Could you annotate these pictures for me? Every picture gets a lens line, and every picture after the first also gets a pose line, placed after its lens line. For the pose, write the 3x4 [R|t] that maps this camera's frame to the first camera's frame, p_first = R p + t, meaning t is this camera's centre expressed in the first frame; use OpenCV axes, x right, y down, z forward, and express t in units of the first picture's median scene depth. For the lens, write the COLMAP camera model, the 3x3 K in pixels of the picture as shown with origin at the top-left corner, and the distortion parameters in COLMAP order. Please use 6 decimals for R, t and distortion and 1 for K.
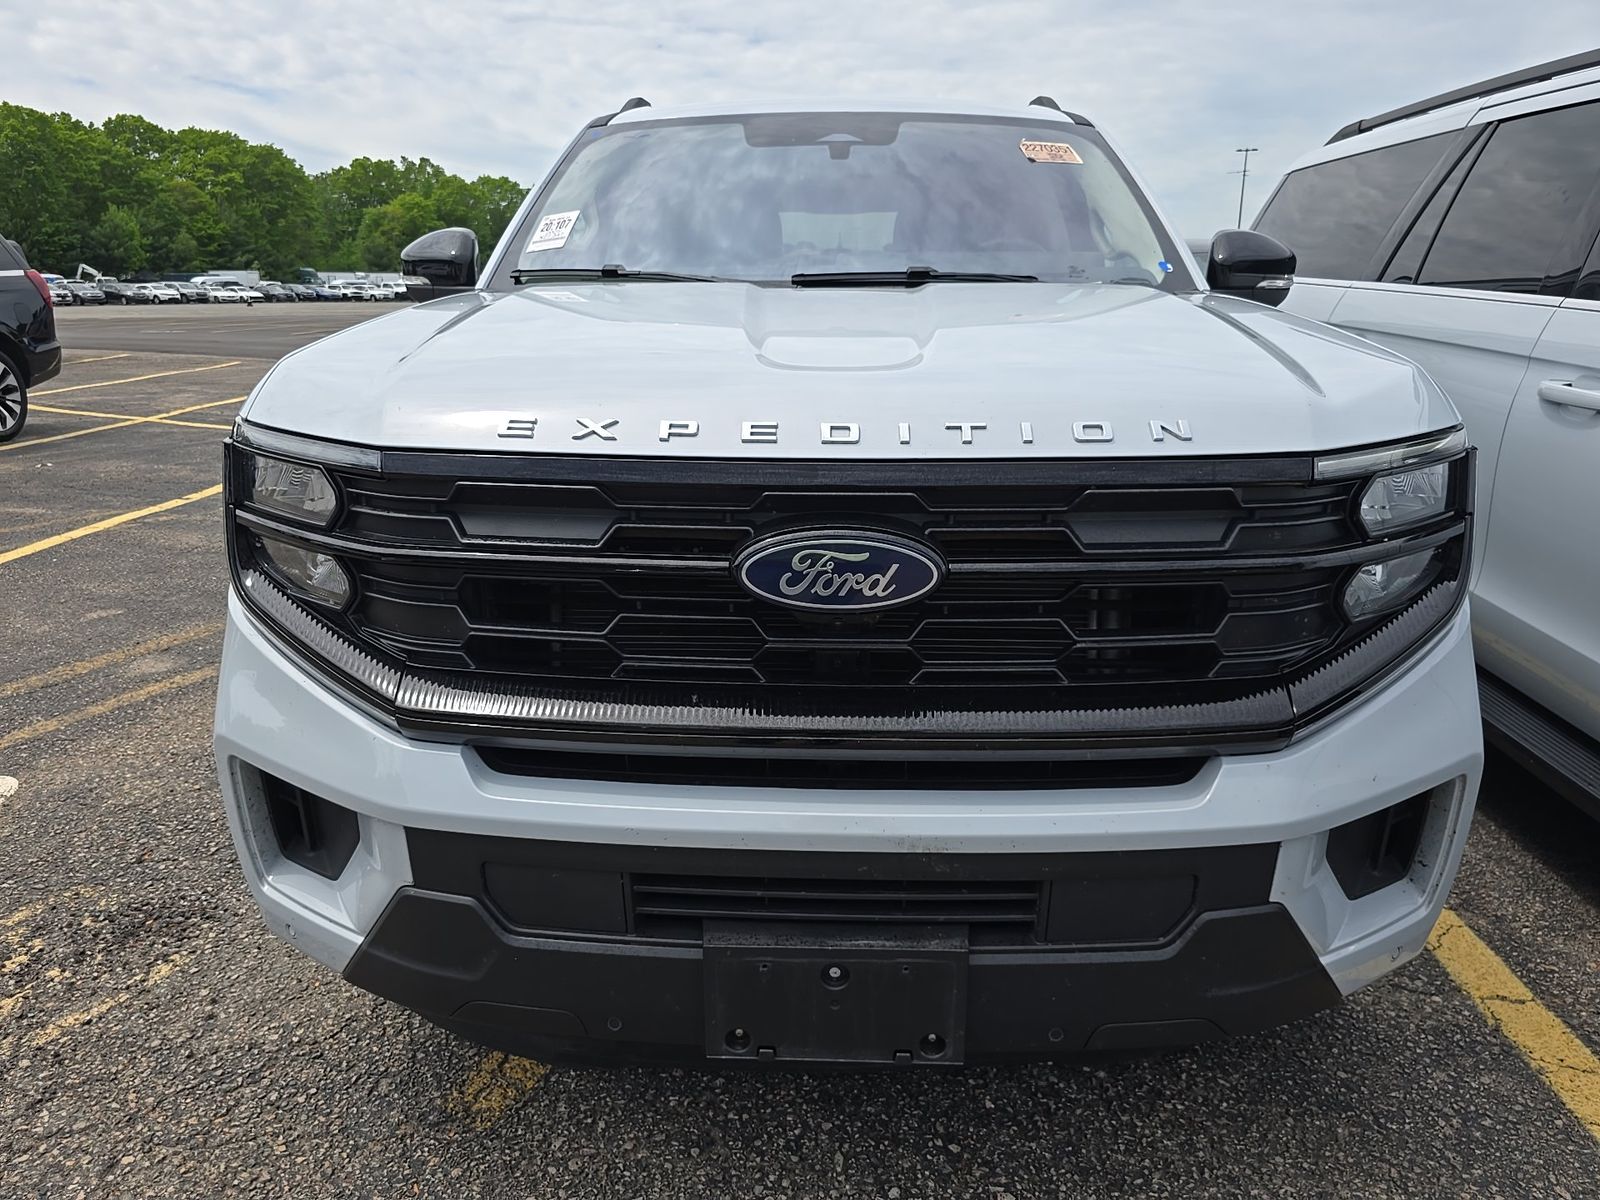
lens RADIAL K [[1078.9, 0, 800.0], [0, 1078.9, 600.0], [0, 0, 1]] dist [0.033626, -0.000069]
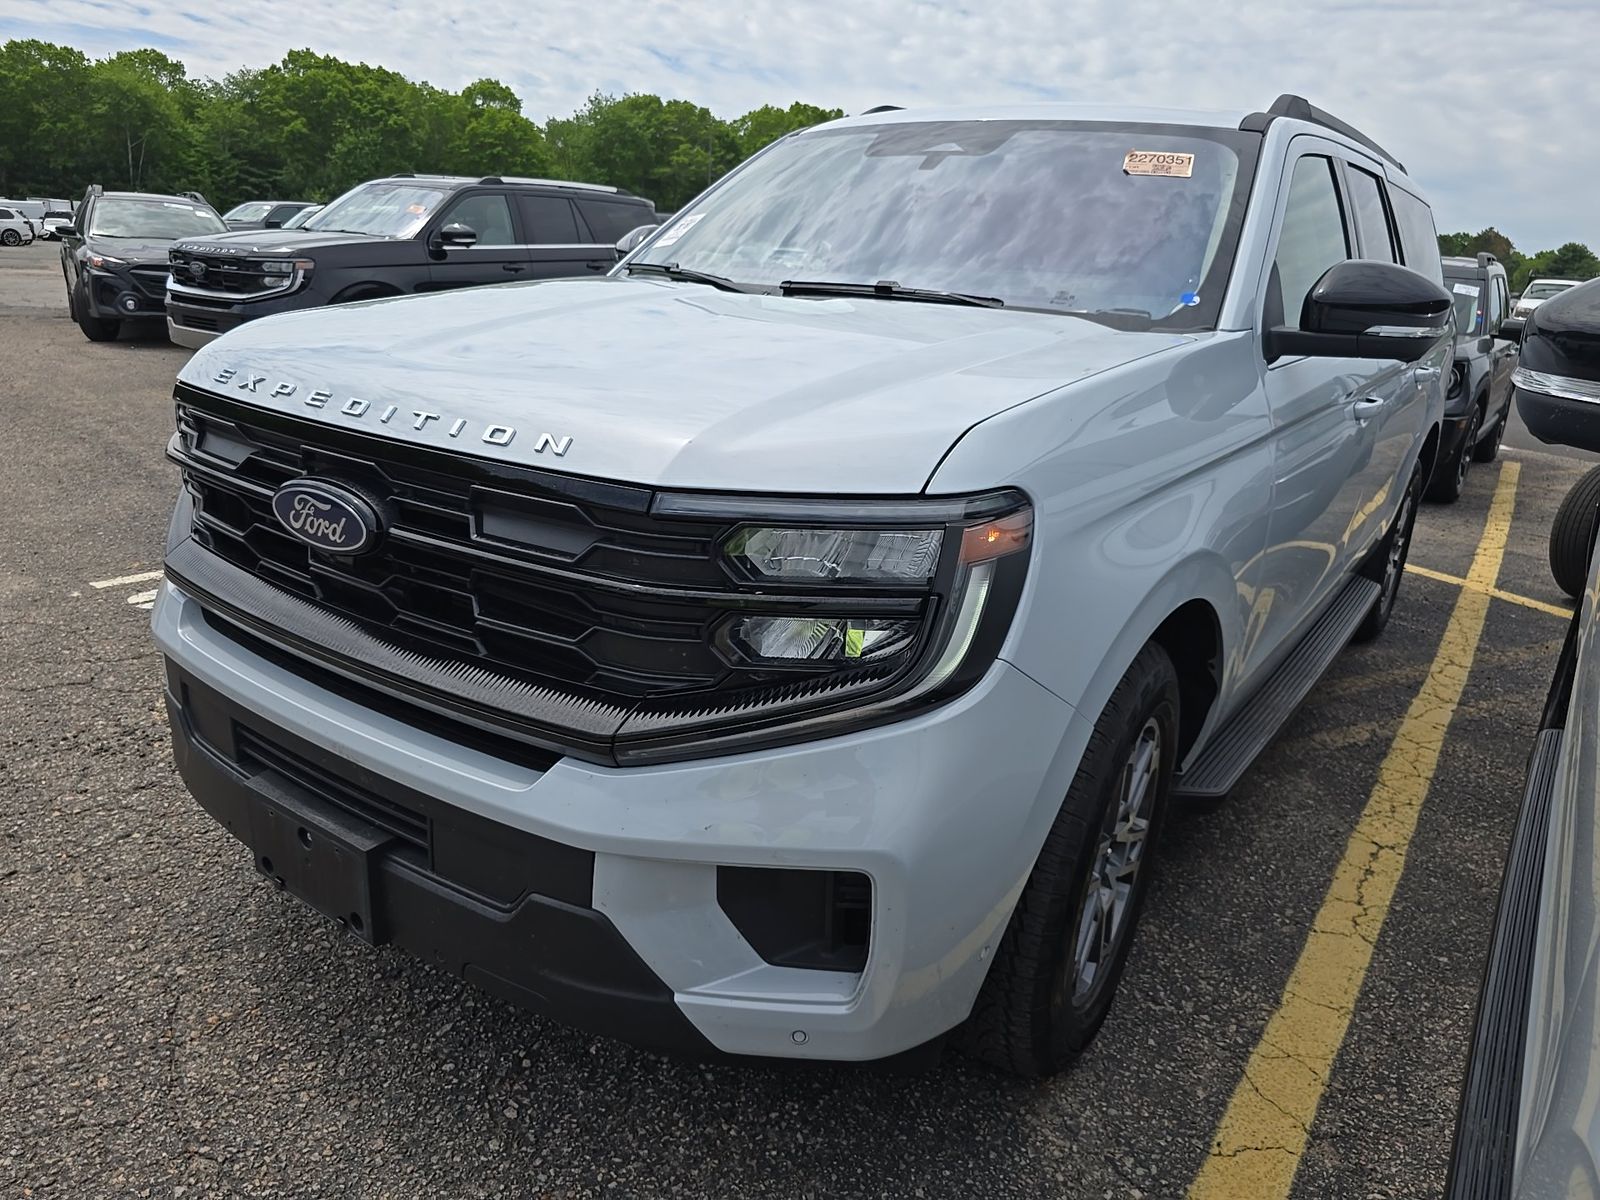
lens RADIAL K [[1078.9, 0, 800.0], [0, 1078.9, 600.0], [0, 0, 1]] dist [0.033626, -0.000069]
pose [[0.834246, 0.212033, -0.508995, 1.124244], [-0.207919, 0.975933, 0.065766, -0.126319], [0.510689, 0.050965, 0.858254, 0.209315]]
